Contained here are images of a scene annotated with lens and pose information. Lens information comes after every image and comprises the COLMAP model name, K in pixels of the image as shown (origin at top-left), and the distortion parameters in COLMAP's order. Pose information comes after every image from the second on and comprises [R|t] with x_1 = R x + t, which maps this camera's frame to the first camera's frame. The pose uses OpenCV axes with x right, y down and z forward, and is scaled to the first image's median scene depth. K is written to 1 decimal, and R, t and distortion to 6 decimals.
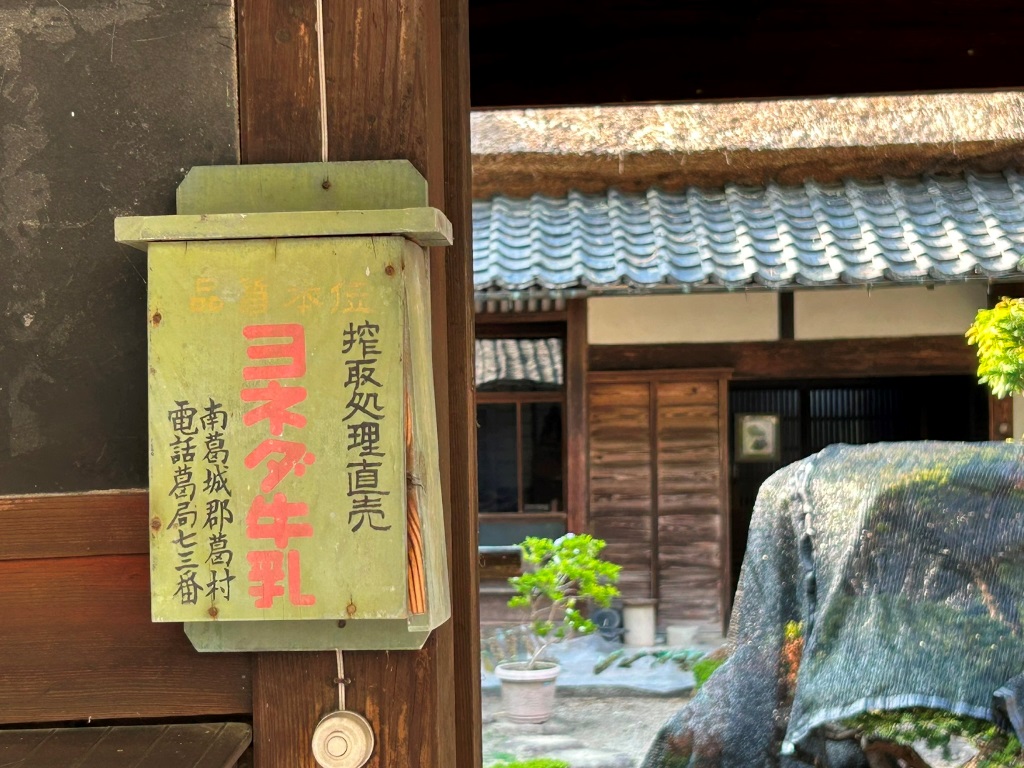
lens RADIAL K [[2102.3, 0, 512.5], [0, 2102.3, 384.8], [0, 0, 1]] dist [0.136896, 0.000000]
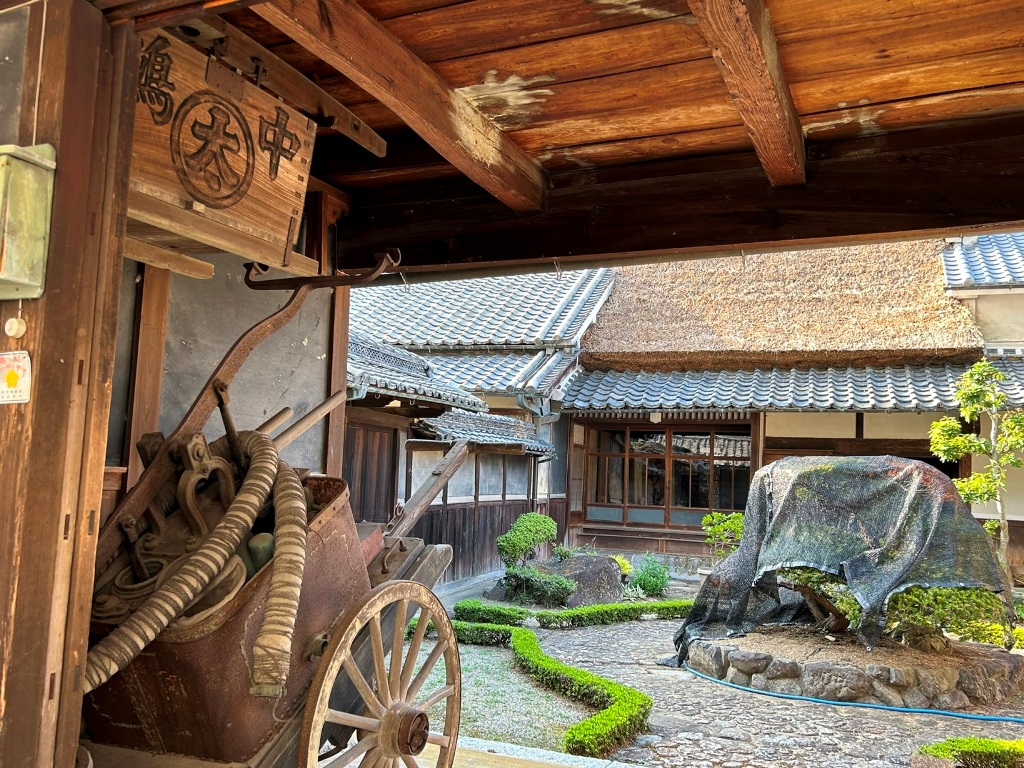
lens RADIAL K [[888.1, 0, 503.7], [0, 888.1, 388.4], [0, 0, 1]] dist [0.035280, -0.064985]
pose [[0.953969, 0.027032, -0.298683, 0.062800], [-0.052005, 0.995752, -0.075980, 0.020144], [0.295361, 0.088016, 0.951323, -0.001948]]
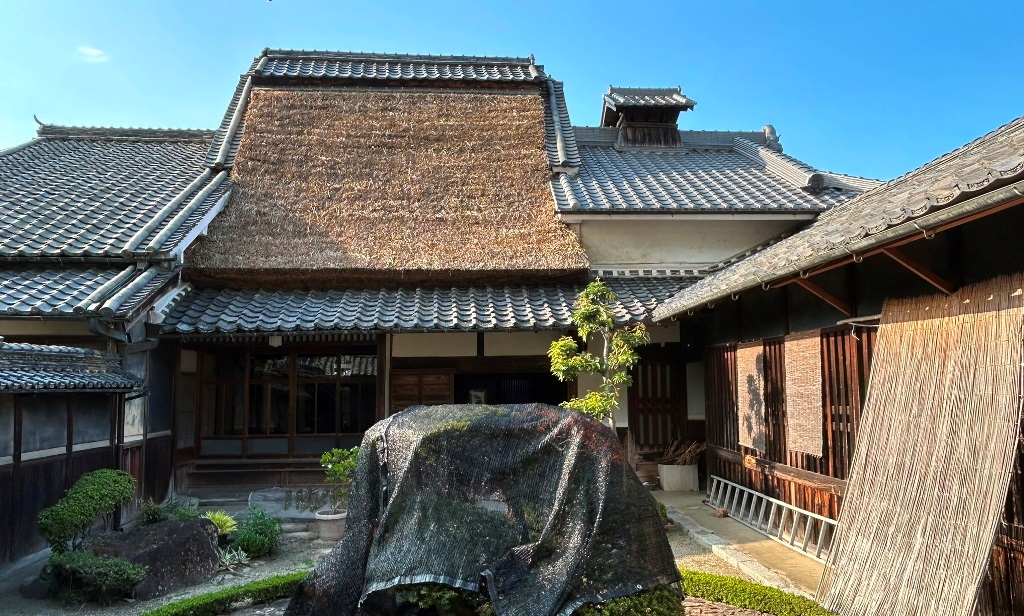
lens RADIAL K [[810.6, 0, 510.0], [0, 810.6, 313.8], [0, 0, 1]] dist [-0.003783, 0.004482]
pose [[0.992391, 0.020709, 0.121376, 0.066086], [-0.010991, 0.996719, -0.080187, 0.003259], [-0.122639, 0.078242, 0.989362, 0.158701]]
